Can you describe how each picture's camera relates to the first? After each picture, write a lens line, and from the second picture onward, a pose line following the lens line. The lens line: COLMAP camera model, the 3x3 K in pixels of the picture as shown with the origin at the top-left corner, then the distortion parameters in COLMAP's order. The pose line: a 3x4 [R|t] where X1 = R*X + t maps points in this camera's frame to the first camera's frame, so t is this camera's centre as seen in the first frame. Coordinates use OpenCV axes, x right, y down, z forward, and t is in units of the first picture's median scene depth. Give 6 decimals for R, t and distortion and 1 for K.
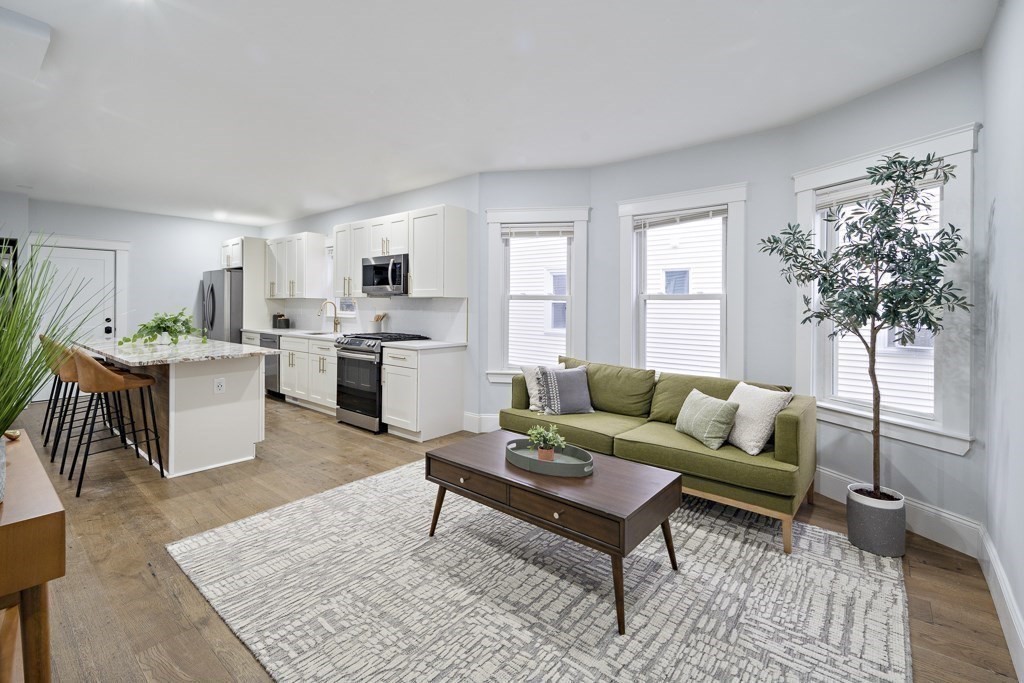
lens RADIAL K [[446.3, 0, 518.8], [0, 446.3, 302.7], [0, 0, 1]] dist [0.000995, -0.000855]
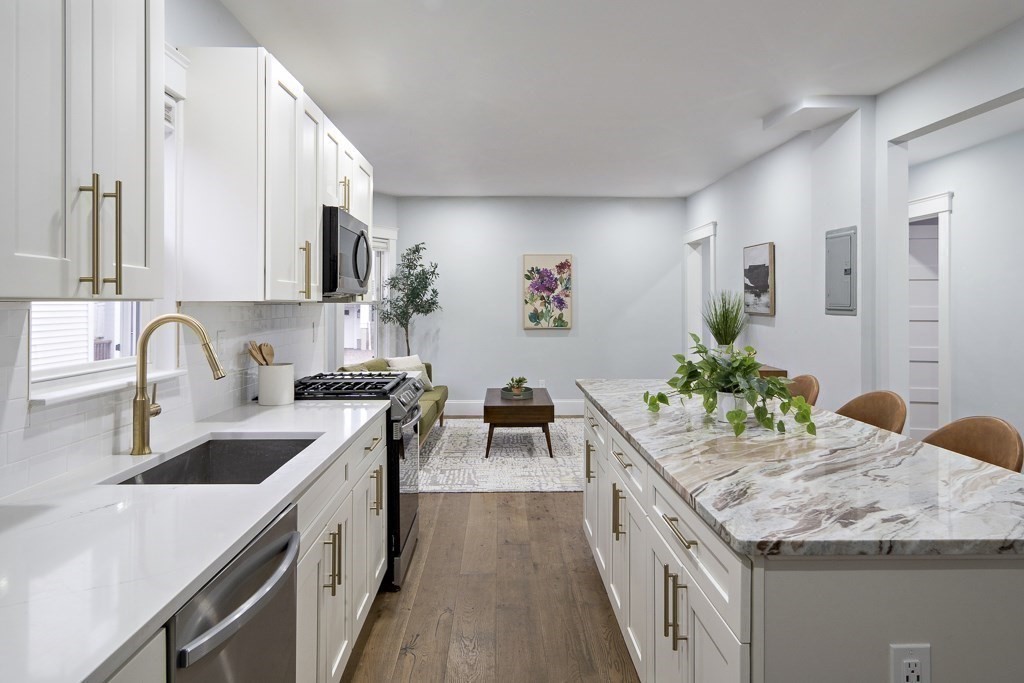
lens RADIAL K [[690.2, 0, 526.1], [0, 690.2, 300.6], [0, 0, 1]] dist [-0.003328, 0.004852]
pose [[-0.658566, -0.005152, 0.752506, -2.228985], [-0.011945, 0.999922, -0.003609, -0.031589], [-0.752428, -0.011365, -0.658576, 3.001809]]
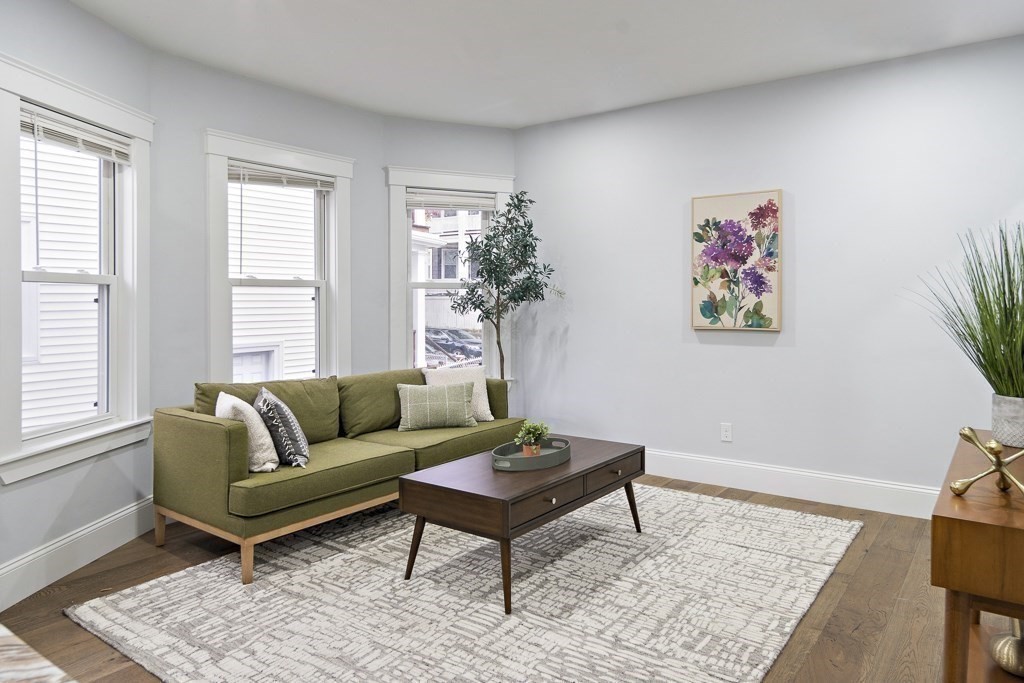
lens RADIAL K [[690.2, 0, 502.3], [0, 690.2, 299.8], [0, 0, 1]] dist [-0.003328, 0.004852]
pose [[-0.047516, -0.010312, 0.998817, -1.479784], [-0.007431, 0.999923, 0.009970, 0.001261], [-0.998843, -0.006948, -0.047589, 1.204873]]
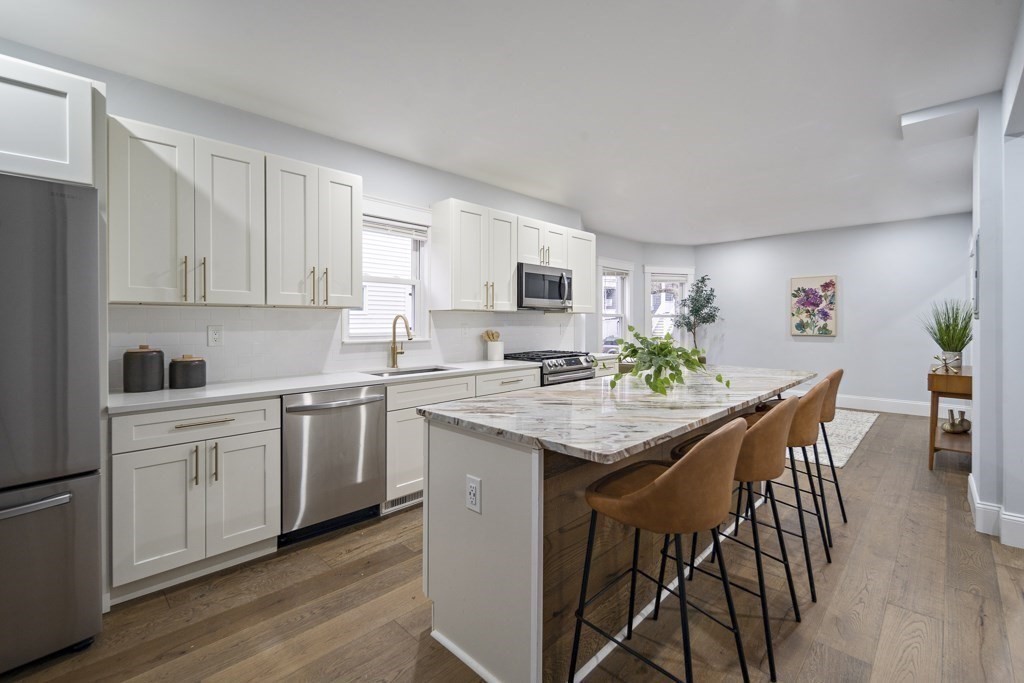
lens RADIAL K [[446.3, 0, 508.8], [0, 446.3, 321.8], [0, 0, 1]] dist [0.000995, -0.000855]
pose [[0.091198, -0.009259, 0.995790, -2.724891], [-0.007878, 0.999919, 0.010018, -0.002600], [-0.995802, -0.008758, 0.091118, 2.230019]]
